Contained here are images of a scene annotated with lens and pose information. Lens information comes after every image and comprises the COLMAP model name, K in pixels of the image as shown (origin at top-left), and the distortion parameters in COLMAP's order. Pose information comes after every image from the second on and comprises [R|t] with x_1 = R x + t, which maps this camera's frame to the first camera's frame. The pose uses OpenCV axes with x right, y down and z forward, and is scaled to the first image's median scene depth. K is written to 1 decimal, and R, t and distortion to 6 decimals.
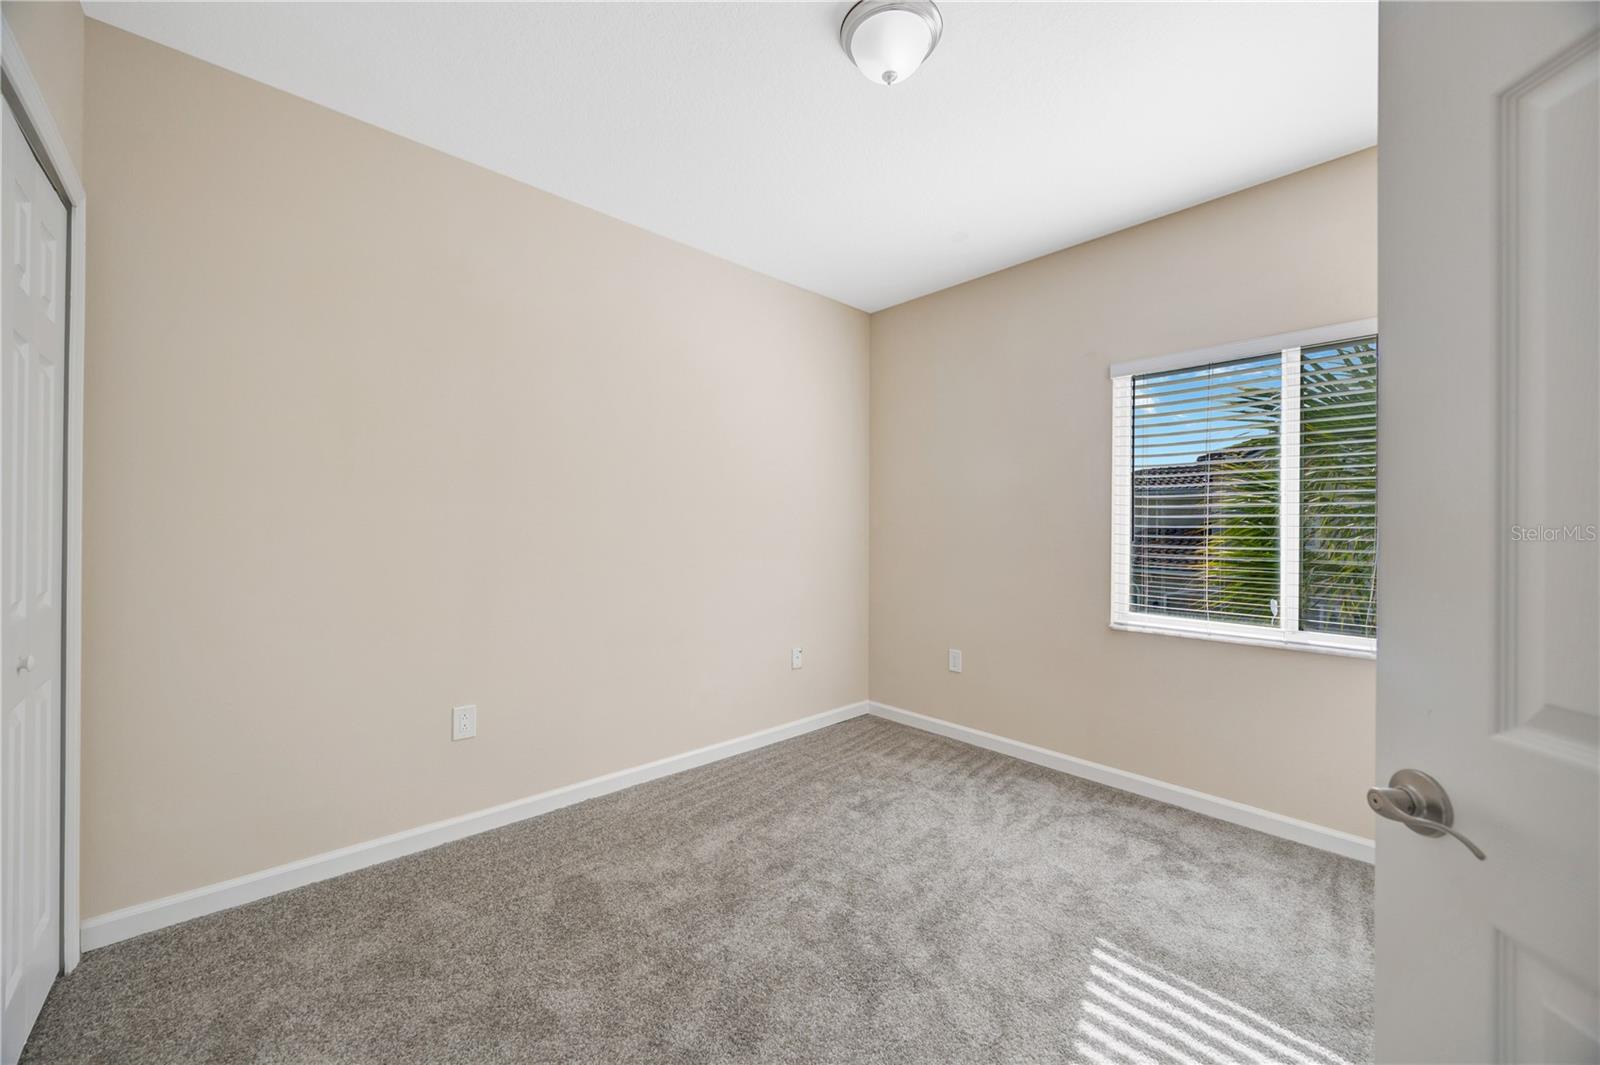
lens RADIAL K [[623.7, 0, 802.0], [0, 623.7, 536.1], [0, 0, 1]] dist [-0.001668, -0.000097]
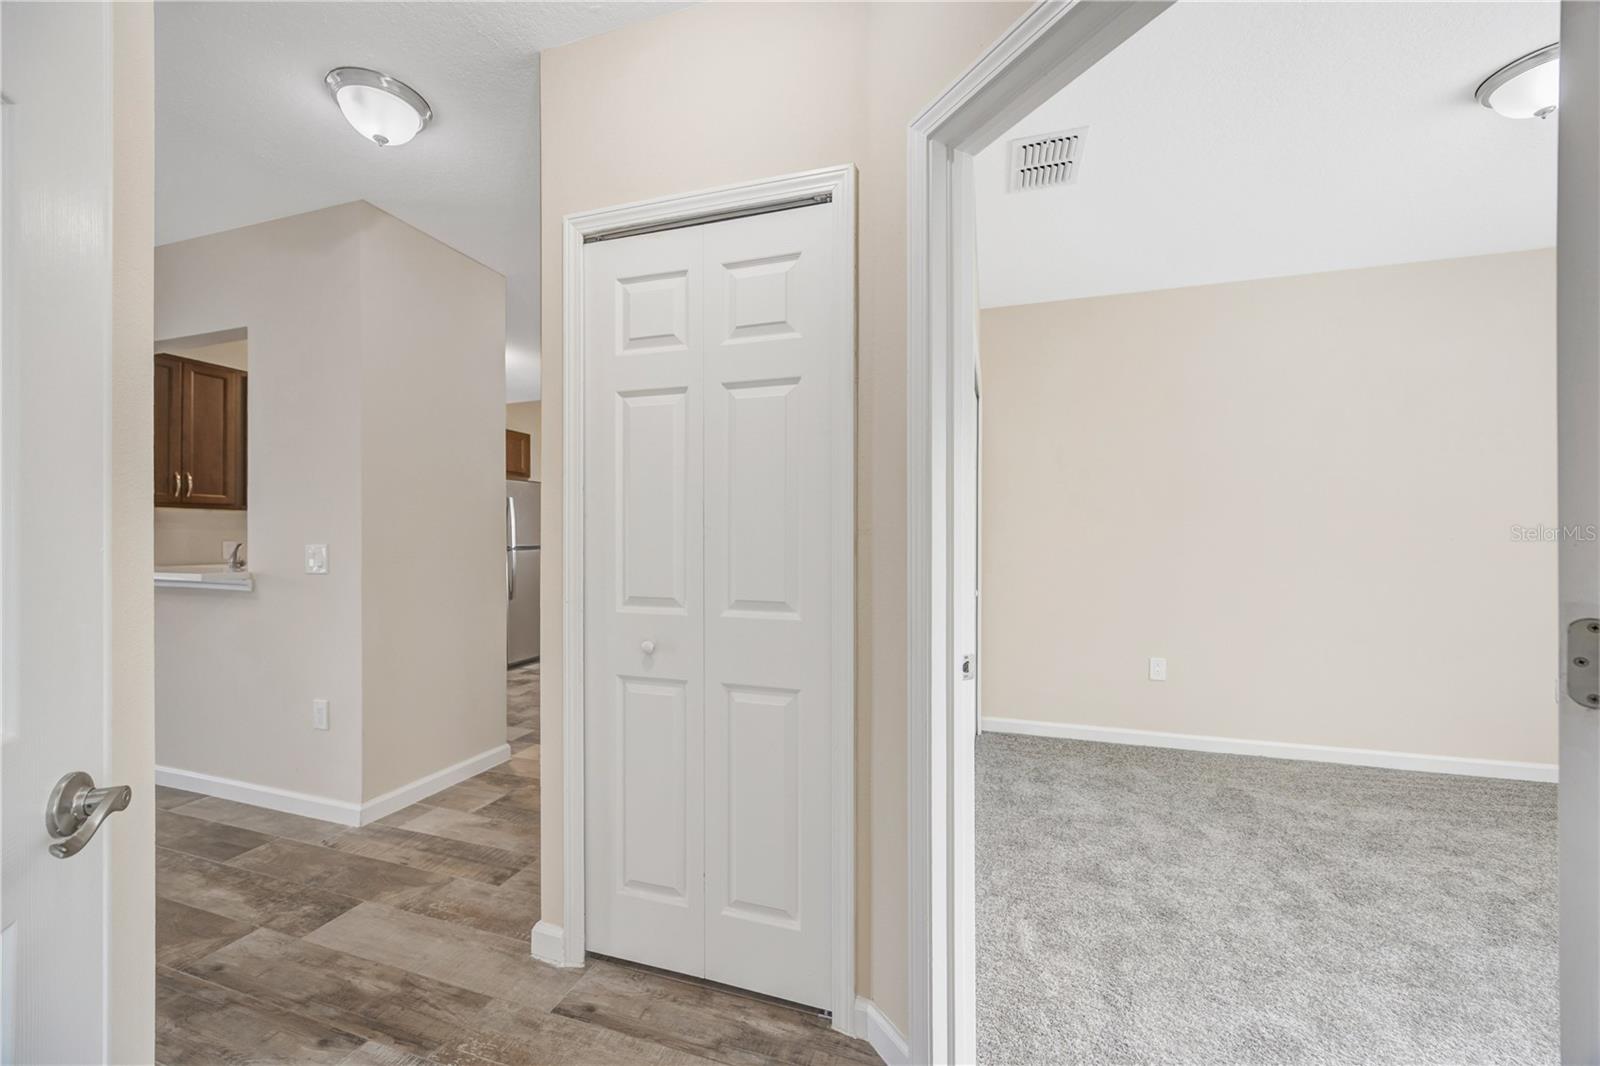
lens RADIAL K [[623.7, 0, 802.0], [0, 623.7, 536.6], [0, 0, 1]] dist [-0.001668, -0.000097]
pose [[0.504175, -0.010824, -0.863534, 0.343809], [-0.002625, 0.999898, -0.014066, 0.009564], [0.863598, 0.009358, 0.504095, -0.523093]]
